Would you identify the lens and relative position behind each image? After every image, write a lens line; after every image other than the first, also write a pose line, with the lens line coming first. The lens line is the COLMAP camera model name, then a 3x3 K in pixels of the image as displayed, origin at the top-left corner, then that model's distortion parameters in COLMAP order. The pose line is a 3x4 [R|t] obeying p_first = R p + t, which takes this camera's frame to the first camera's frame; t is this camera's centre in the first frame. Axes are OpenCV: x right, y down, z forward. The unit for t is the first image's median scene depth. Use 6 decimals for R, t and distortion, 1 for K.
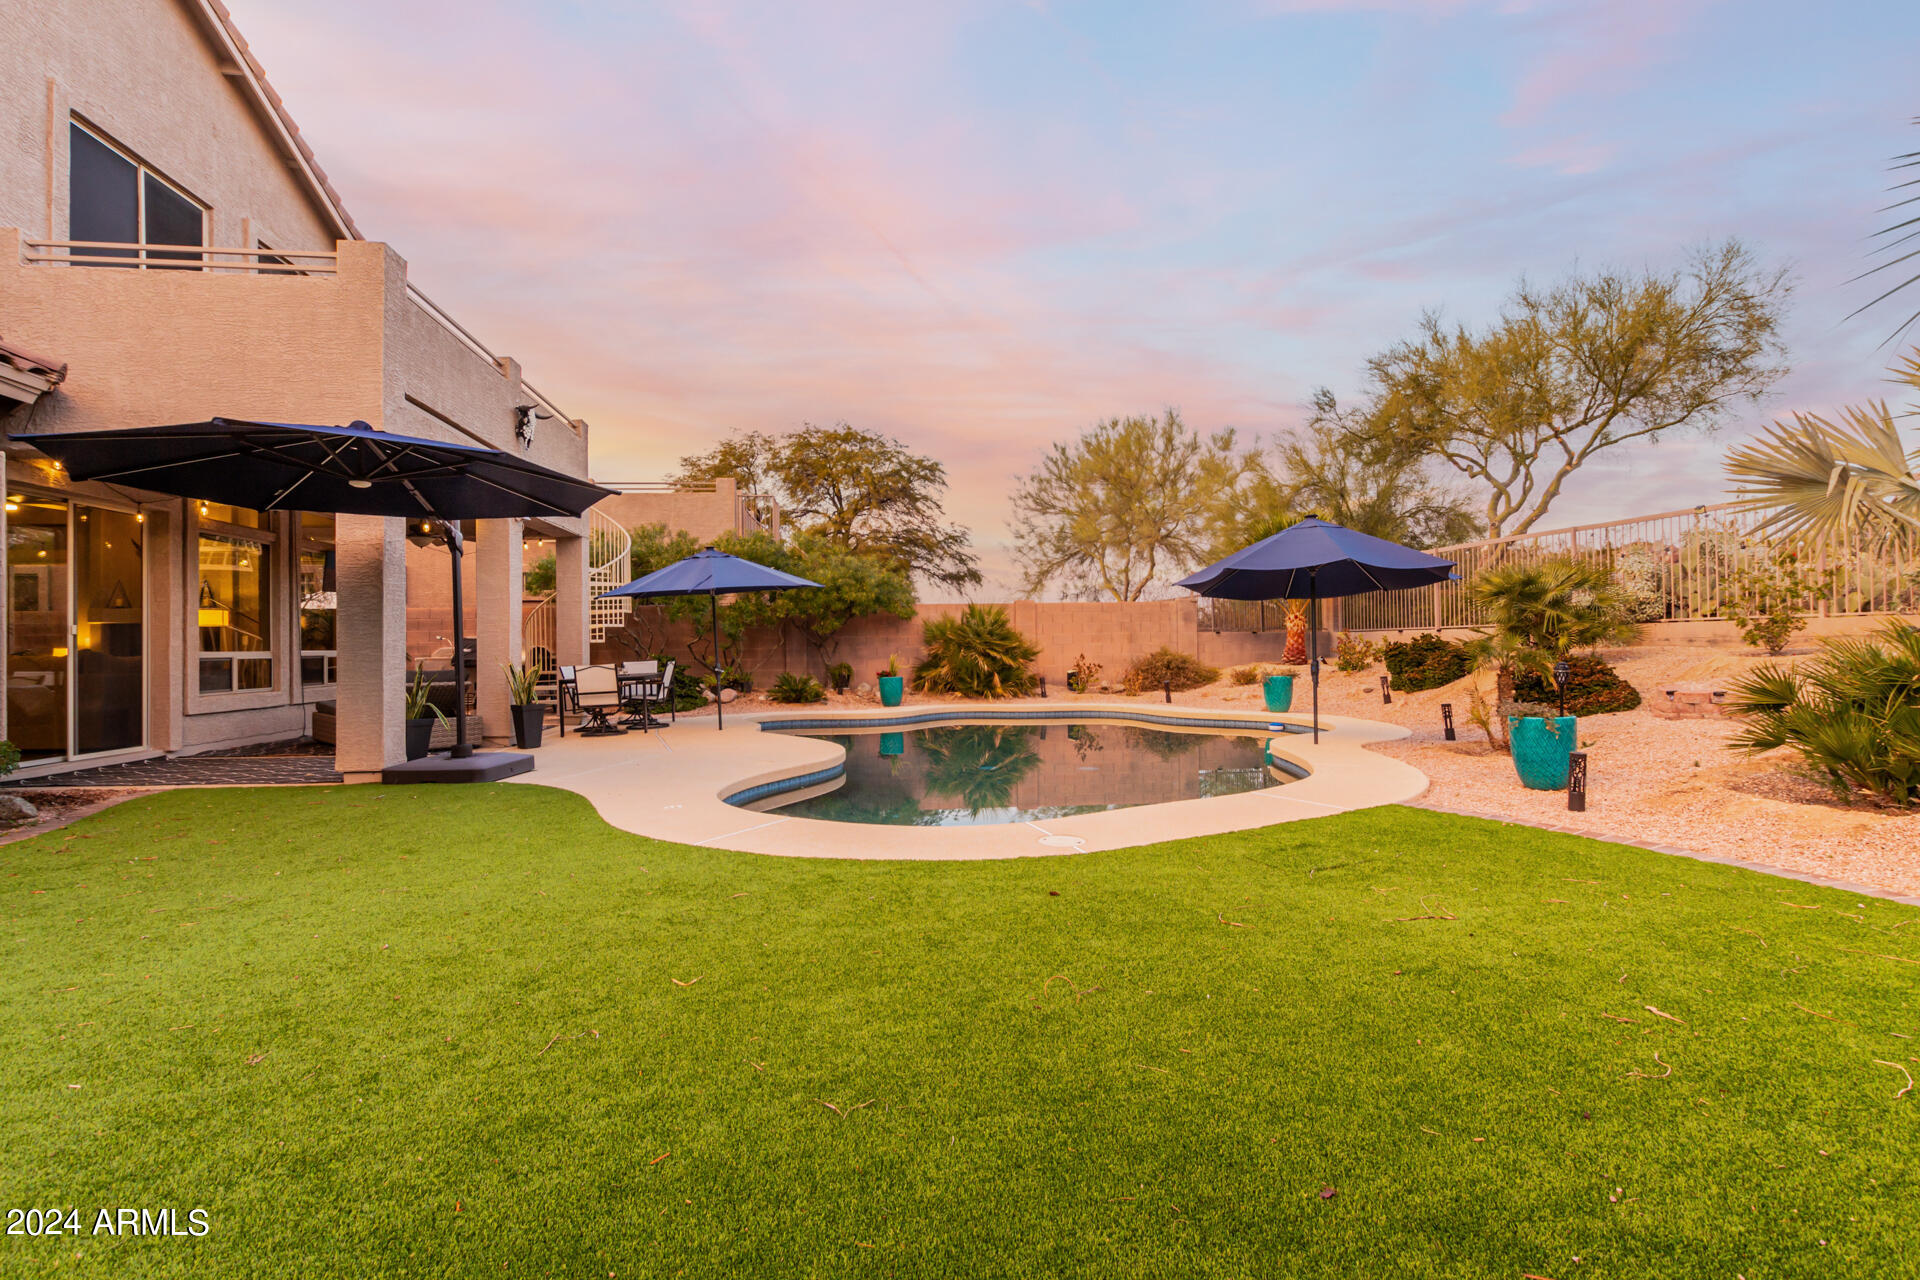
lens RADIAL K [[900.4, 0, 941.7], [0, 900.4, 645.0], [0, 0, 1]] dist [0.000431, 0.001549]
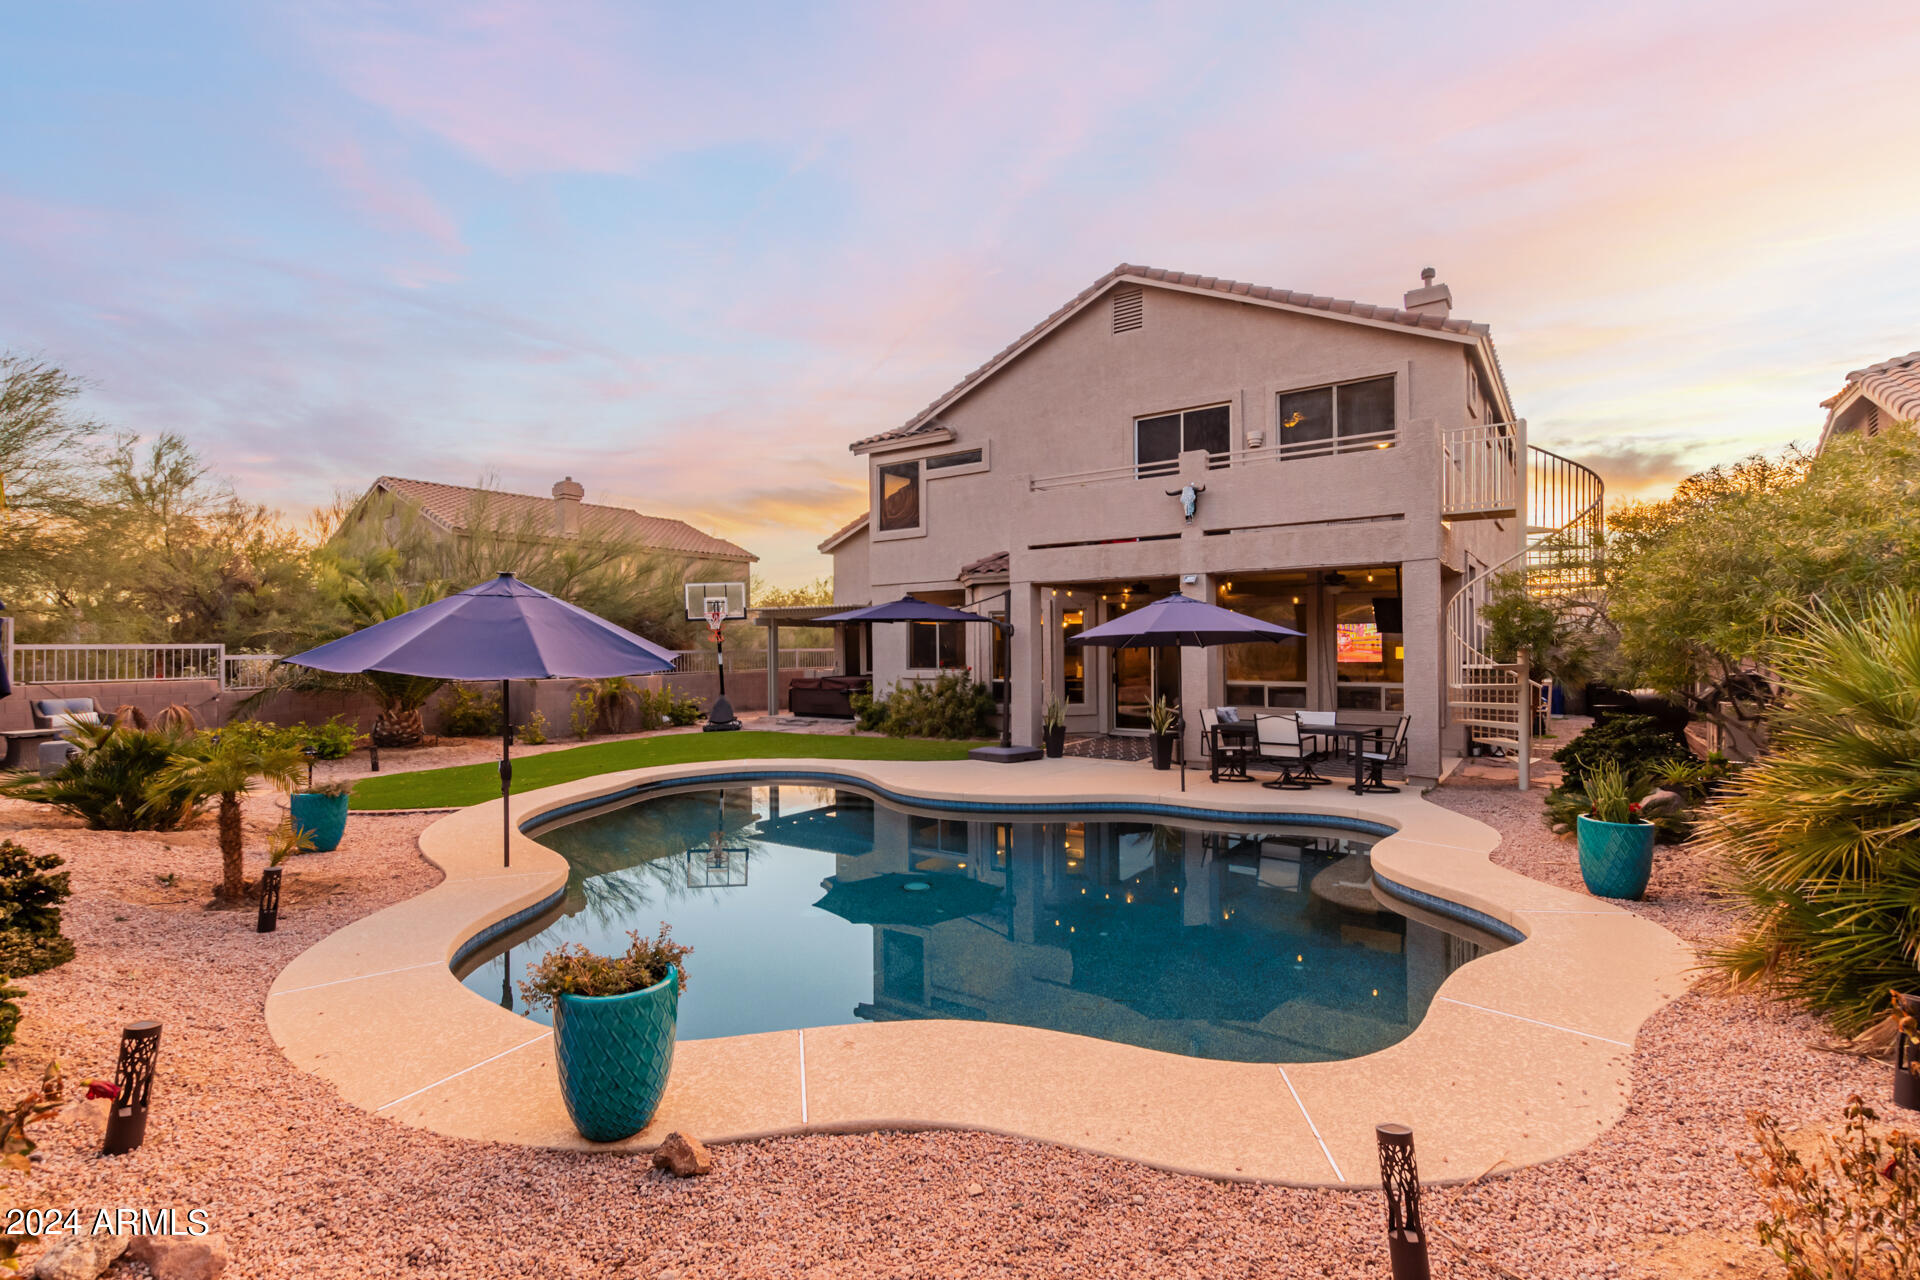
lens RADIAL K [[900.4, 0, 955.1], [0, 900.4, 644.0], [0, 0, 1]] dist [0.000431, 0.001549]
pose [[-0.684466, 0.016200, -0.728865, 0.396566], [0.014566, 0.999857, 0.008544, -0.045000], [0.728899, -0.004769, -0.684604, 1.002273]]
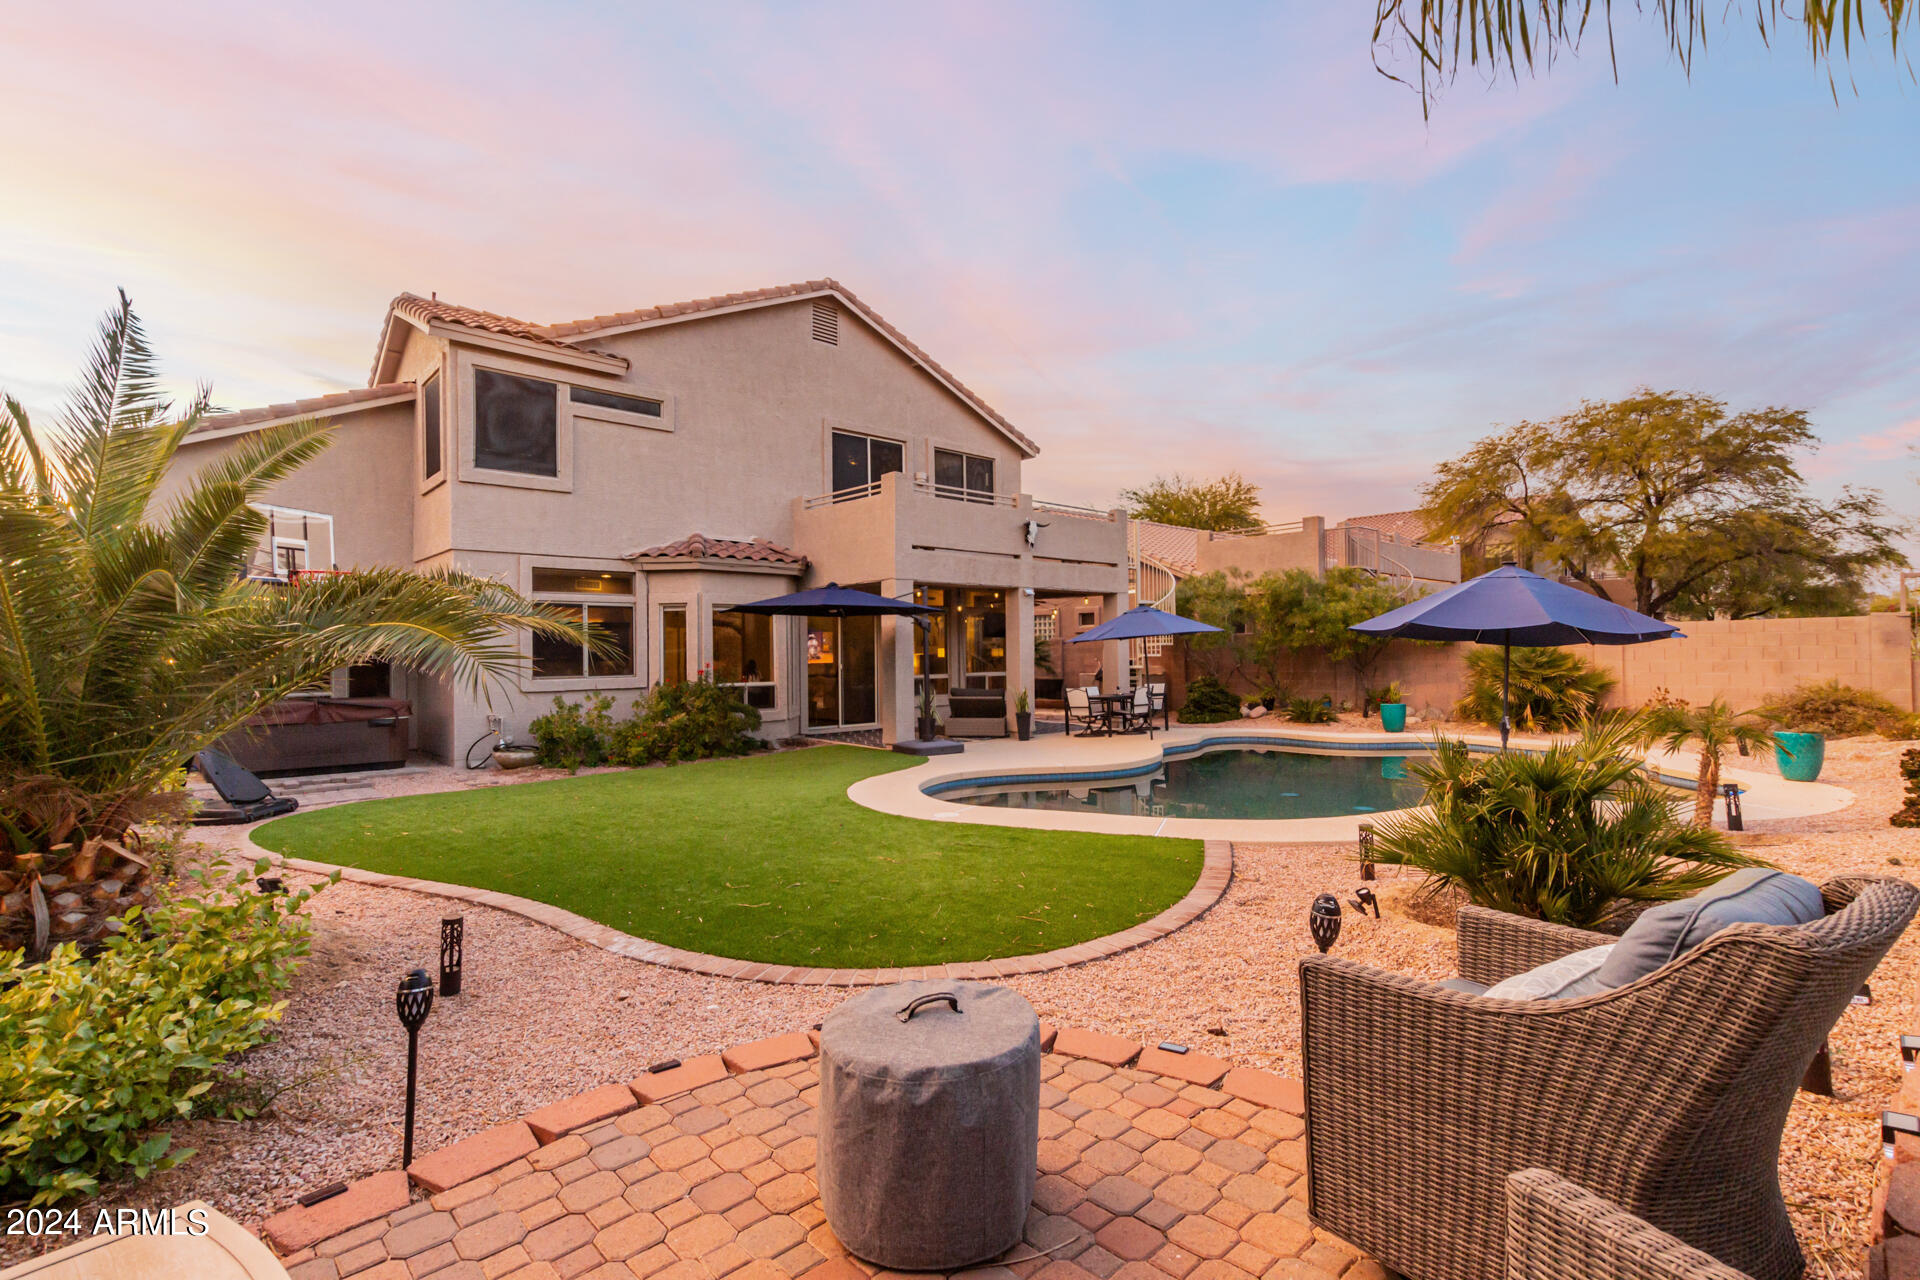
lens RADIAL K [[900.4, 0, 968.4], [0, 900.4, 636.6], [0, 0, 1]] dist [0.000431, 0.001549]
pose [[0.600964, -0.006695, -0.799248, 0.456256], [0.003795, 0.999978, -0.005523, -0.036120], [0.799267, 0.000286, 0.600976, -0.018087]]
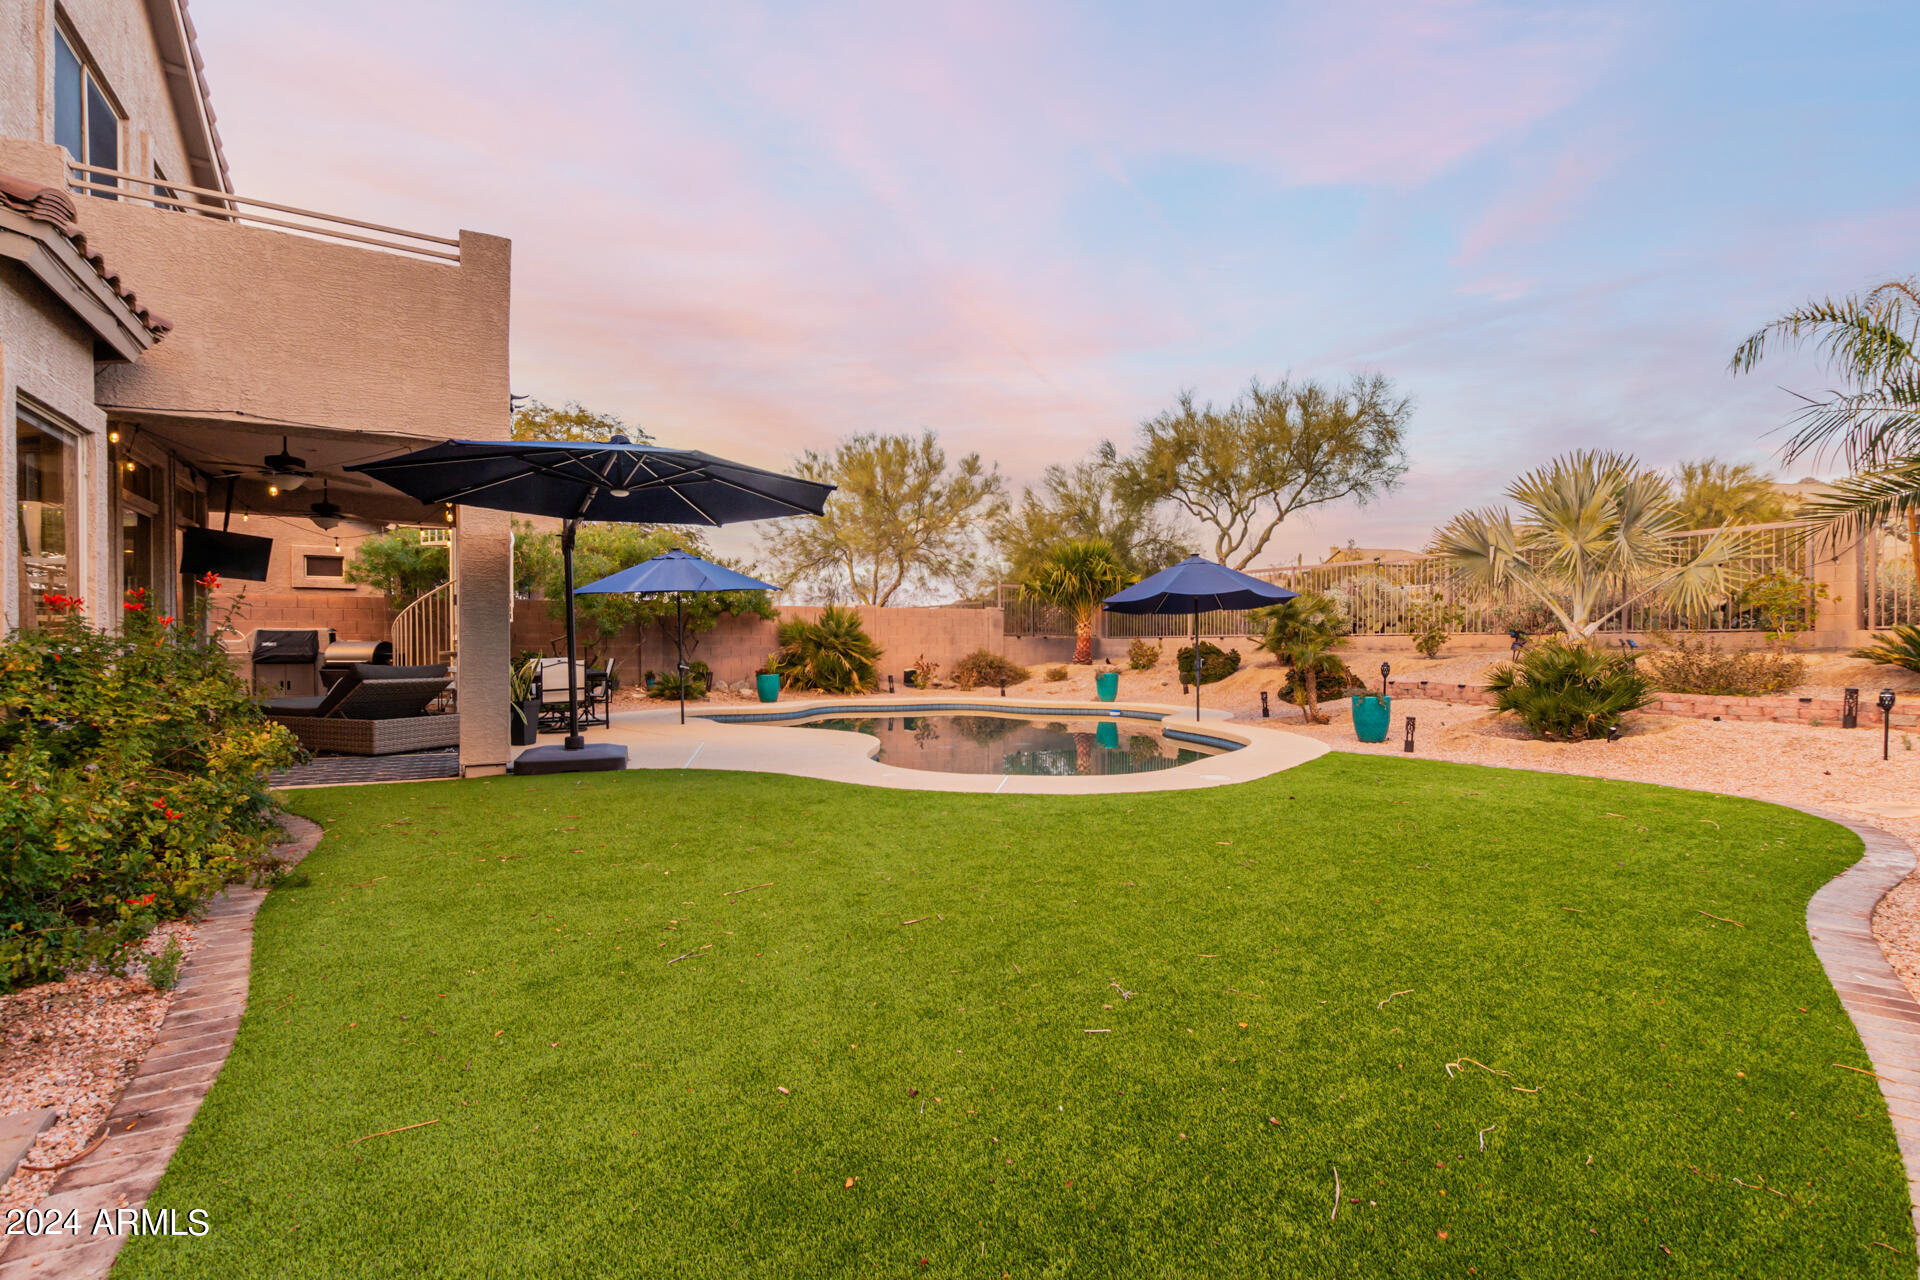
lens RADIAL K [[900.4, 0, 985.6], [0, 900.4, 661.5], [0, 0, 1]] dist [0.000431, 0.001549]
pose [[0.912221, 0.005058, 0.409667, -0.243641], [-0.012179, 0.999817, 0.014775, 0.001386], [-0.409517, -0.018467, 0.912115, -0.064863]]
